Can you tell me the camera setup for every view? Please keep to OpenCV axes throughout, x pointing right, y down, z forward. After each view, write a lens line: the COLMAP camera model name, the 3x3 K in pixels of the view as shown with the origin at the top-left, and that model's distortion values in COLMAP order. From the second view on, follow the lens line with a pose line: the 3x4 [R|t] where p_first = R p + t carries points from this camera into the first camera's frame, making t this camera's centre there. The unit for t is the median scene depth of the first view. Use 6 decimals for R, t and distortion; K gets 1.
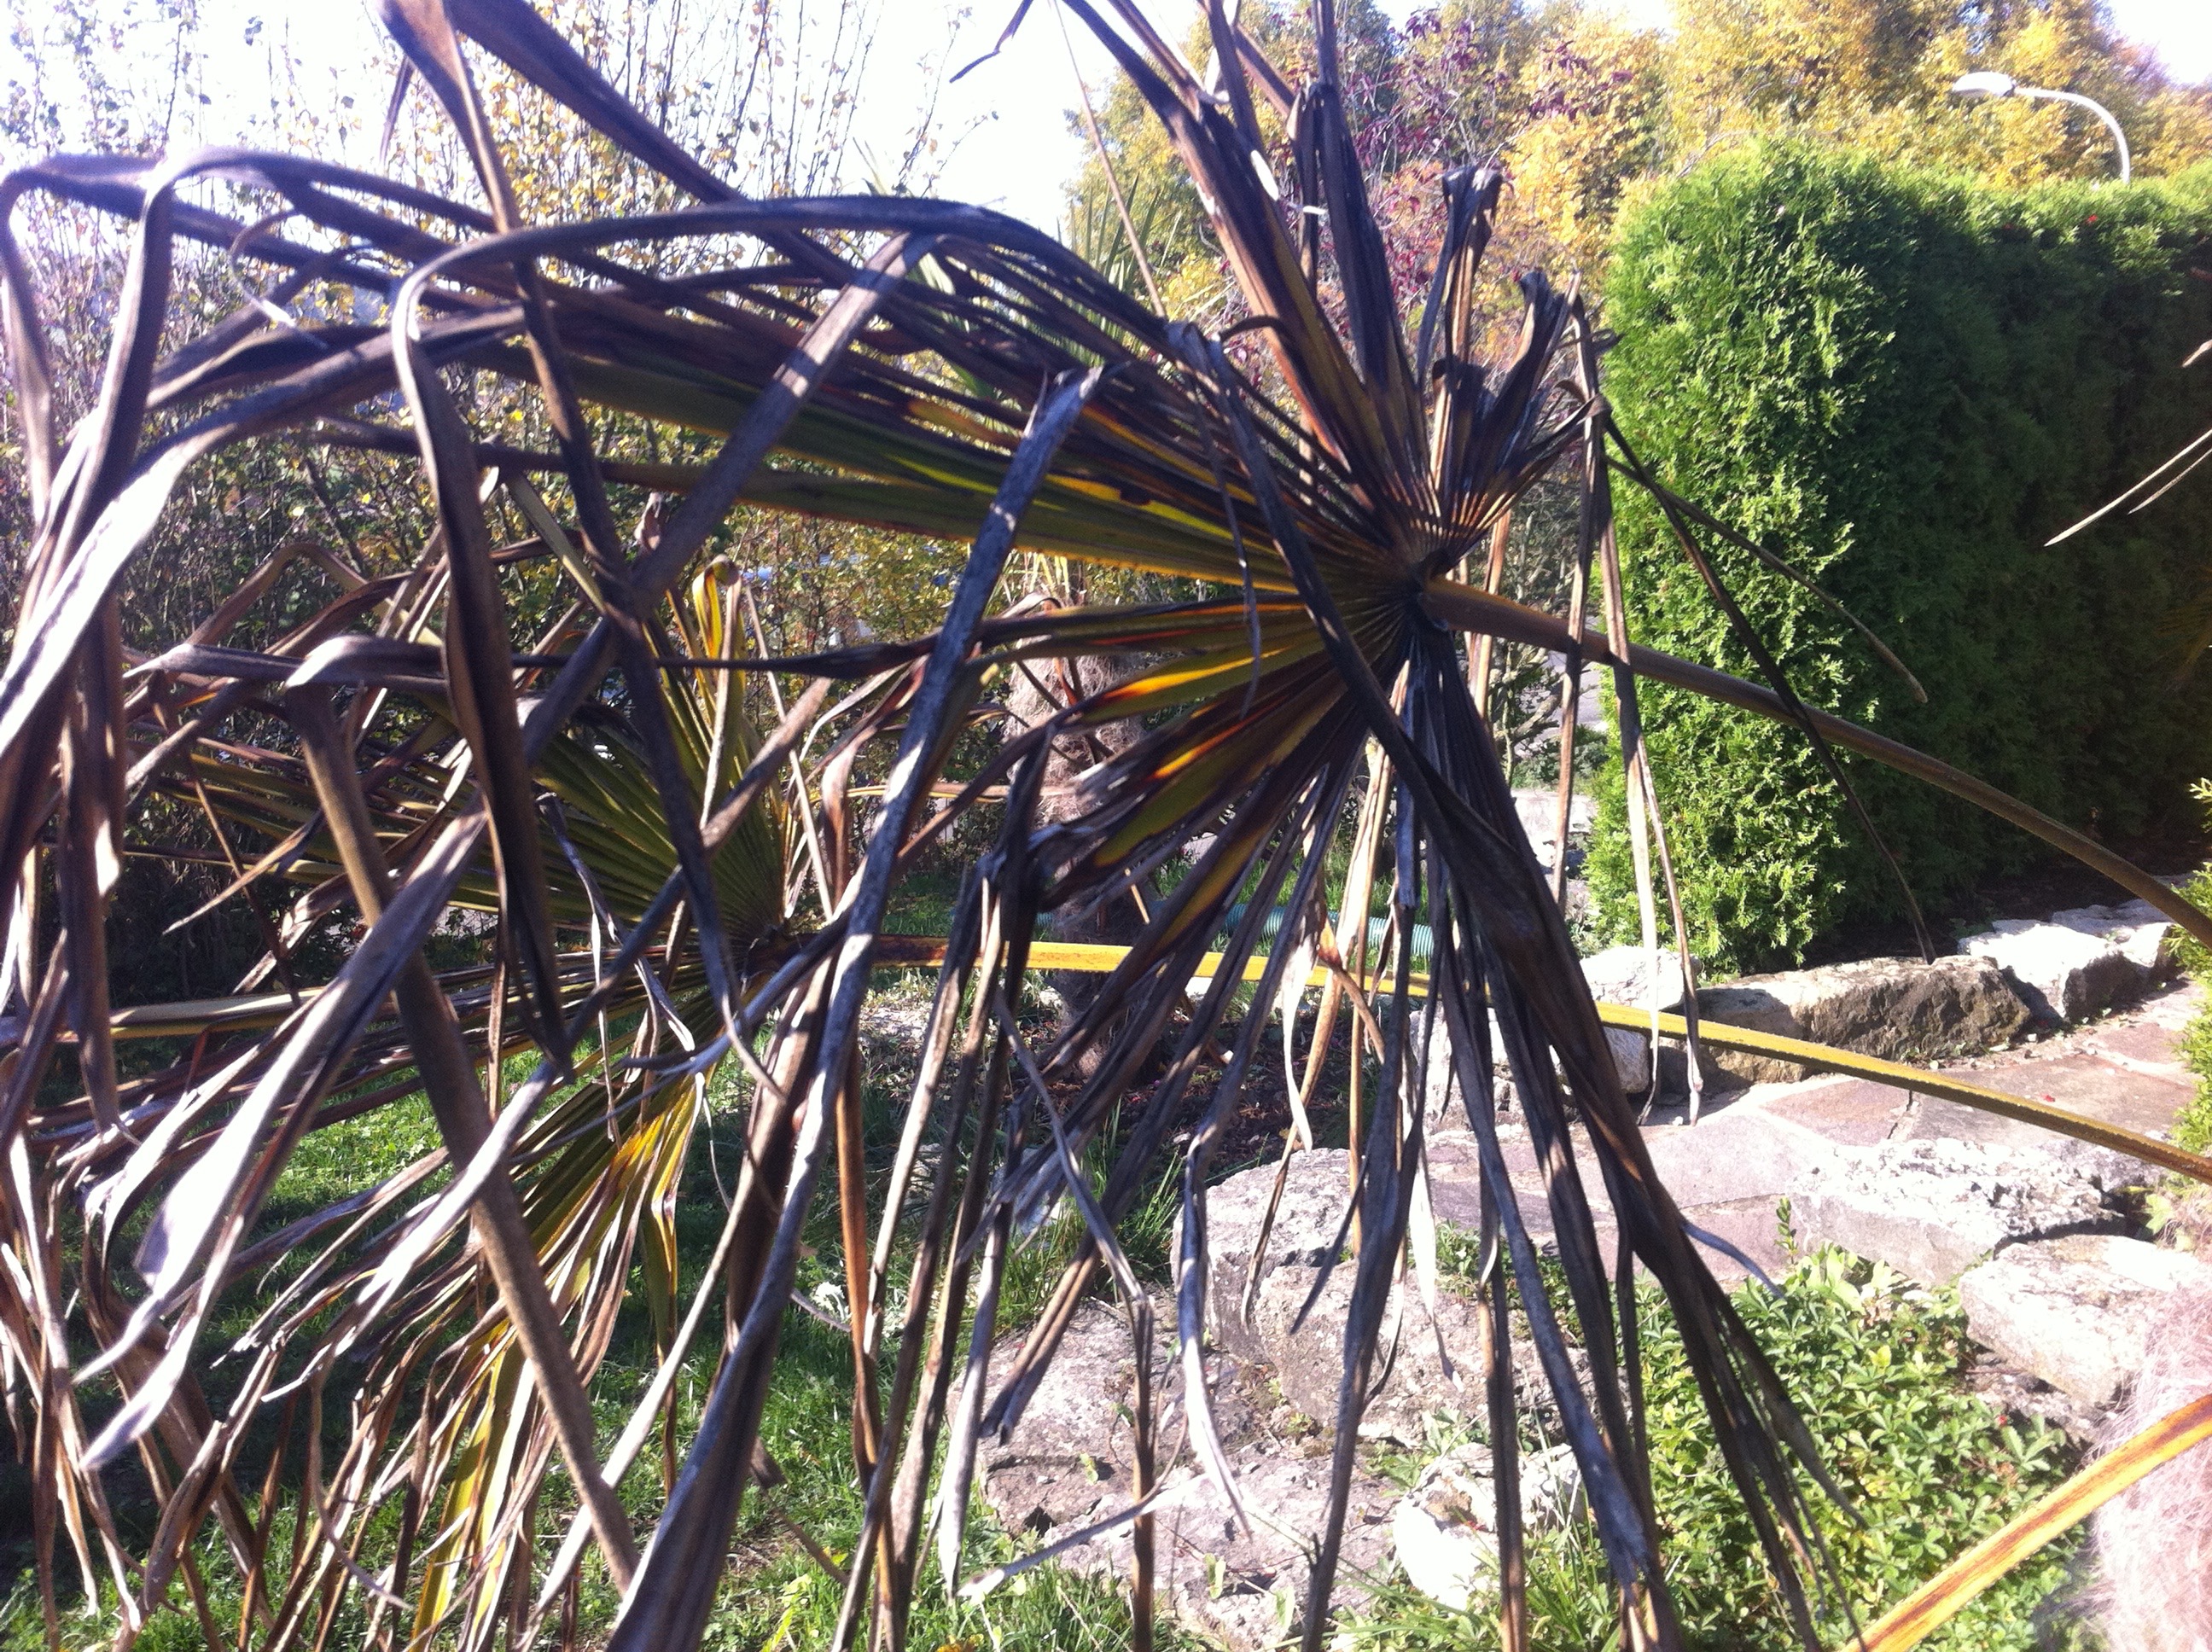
lens RADIAL K [[2288.9, 0, 1106.0], [0, 2288.9, 826.0], [0, 0, 1]] dist [-0.035622, -0.017546]
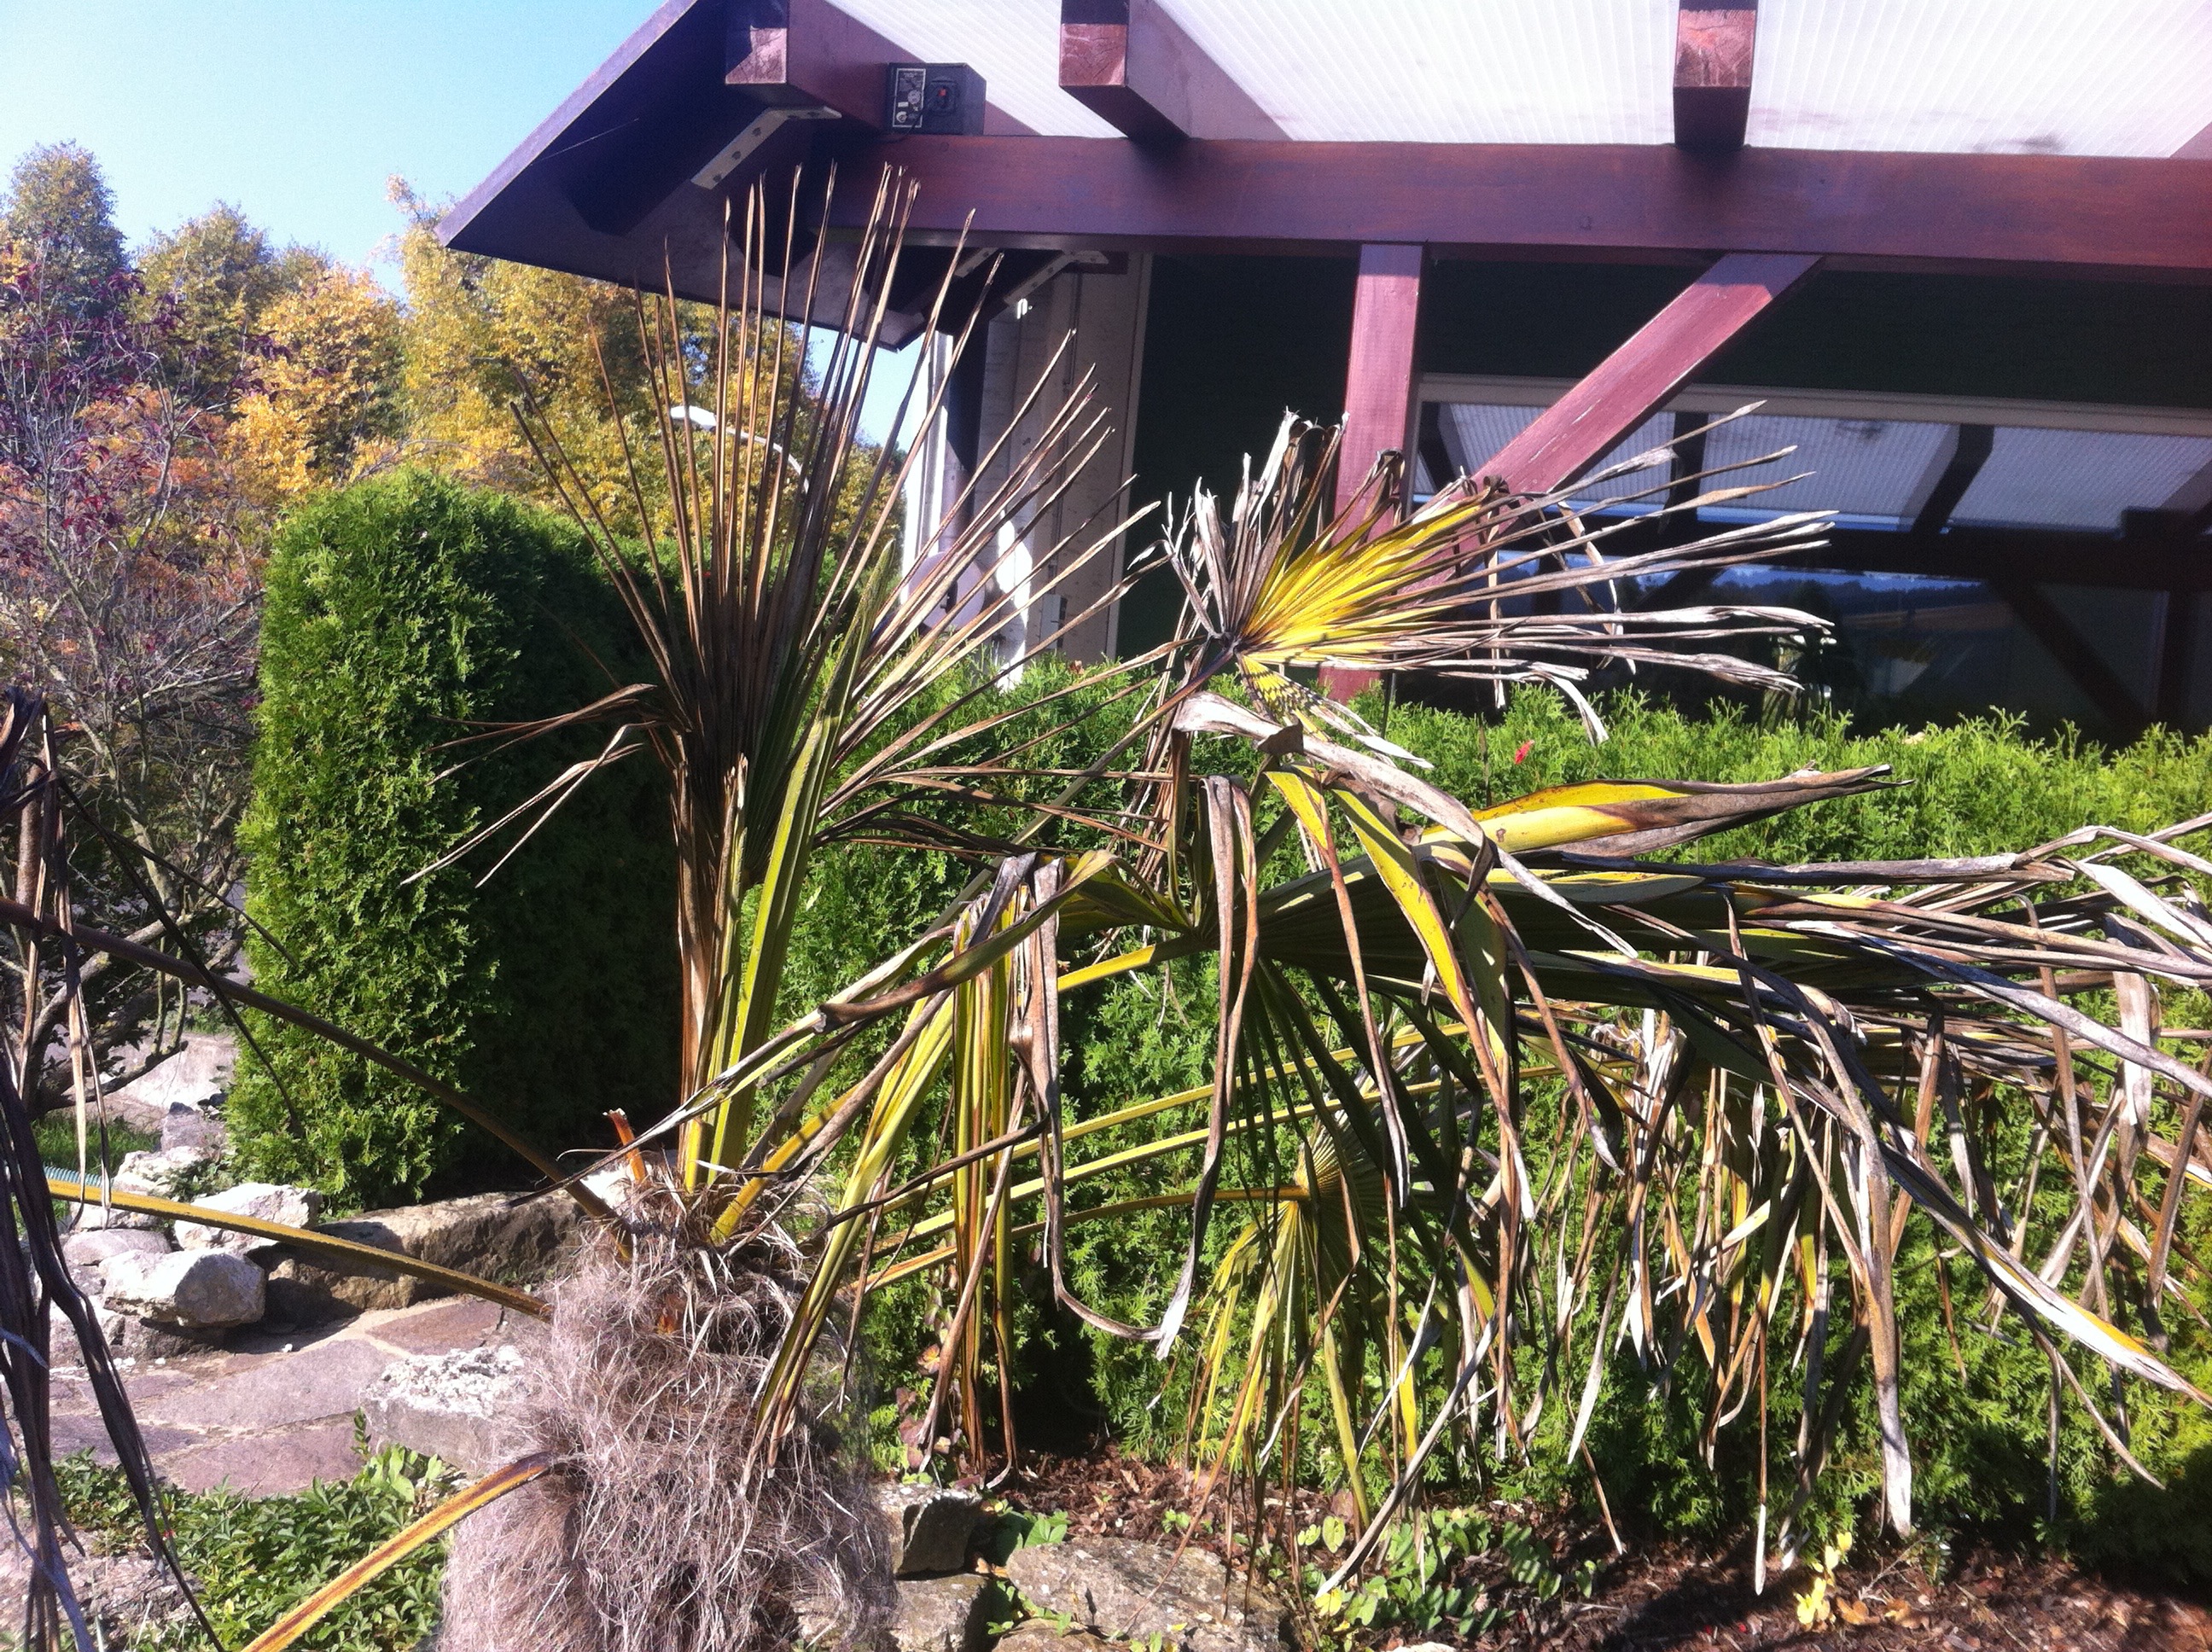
lens RADIAL K [[2255.4, 0, 1106.0], [0, 2255.4, 826.0], [0, 0, 1]] dist [0.255594, -0.629077]
pose [[0.856545, 0.084608, 0.509090, 0.009073], [-0.028009, 0.992637, -0.117846, 0.003816], [-0.515312, 0.086681, 0.852608, -0.138573]]
